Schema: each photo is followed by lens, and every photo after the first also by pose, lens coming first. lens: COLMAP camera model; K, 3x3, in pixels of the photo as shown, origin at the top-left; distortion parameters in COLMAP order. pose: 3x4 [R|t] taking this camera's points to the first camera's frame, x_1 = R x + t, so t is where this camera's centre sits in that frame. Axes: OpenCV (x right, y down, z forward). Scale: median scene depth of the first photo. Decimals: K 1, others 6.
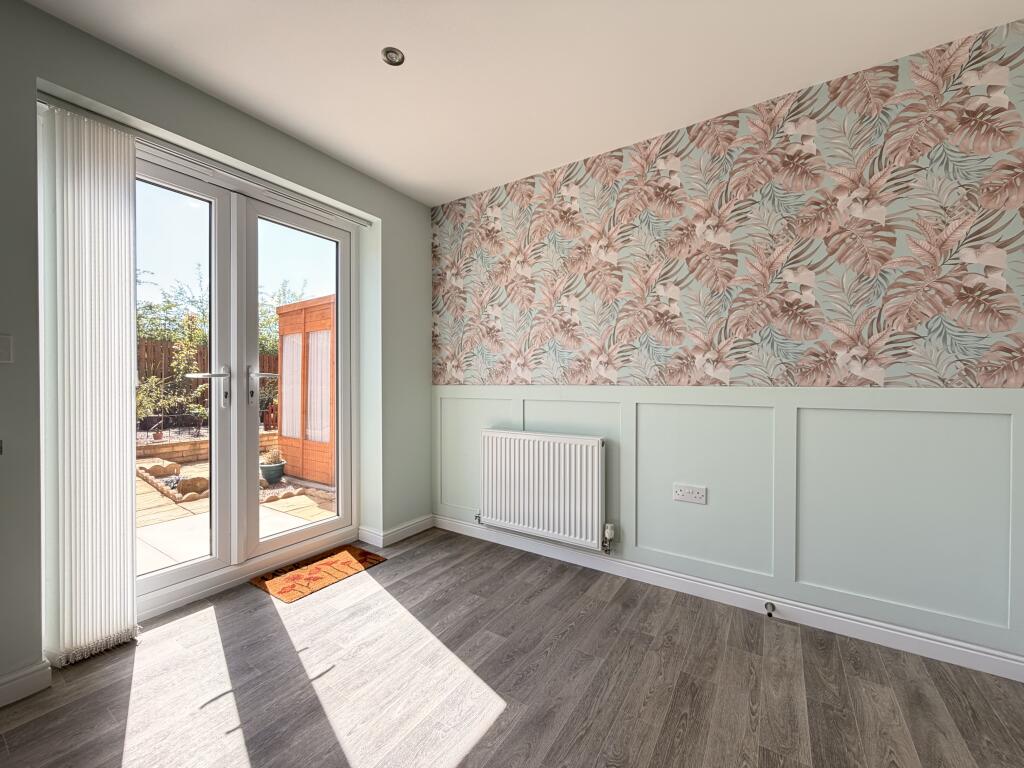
lens RADIAL K [[409.2, 0, 507.9], [0, 409.2, 383.5], [0, 0, 1]] dist [0.001453, 0.000039]
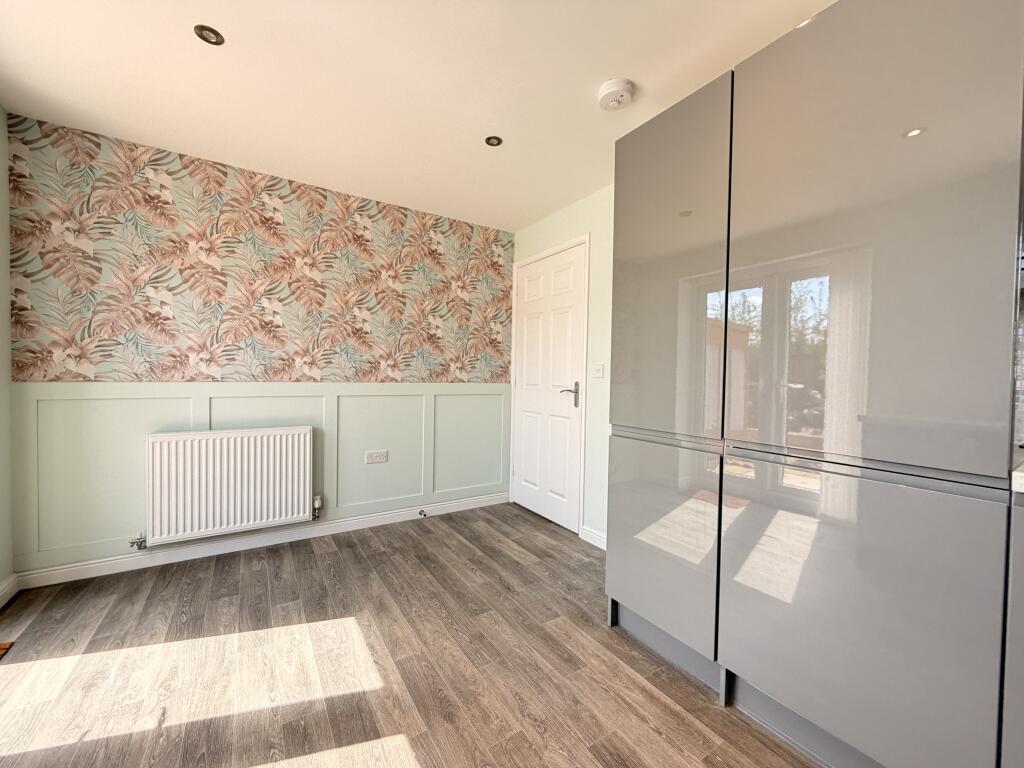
lens RADIAL K [[409.2, 0, 507.9], [0, 409.2, 383.5], [0, 0, 1]] dist [0.001453, 0.000039]
pose [[0.413184, -0.009318, 0.910600, -0.618939], [-0.009483, 0.999849, 0.014535, -0.014432], [-0.910598, -0.014641, 0.413034, -0.014417]]
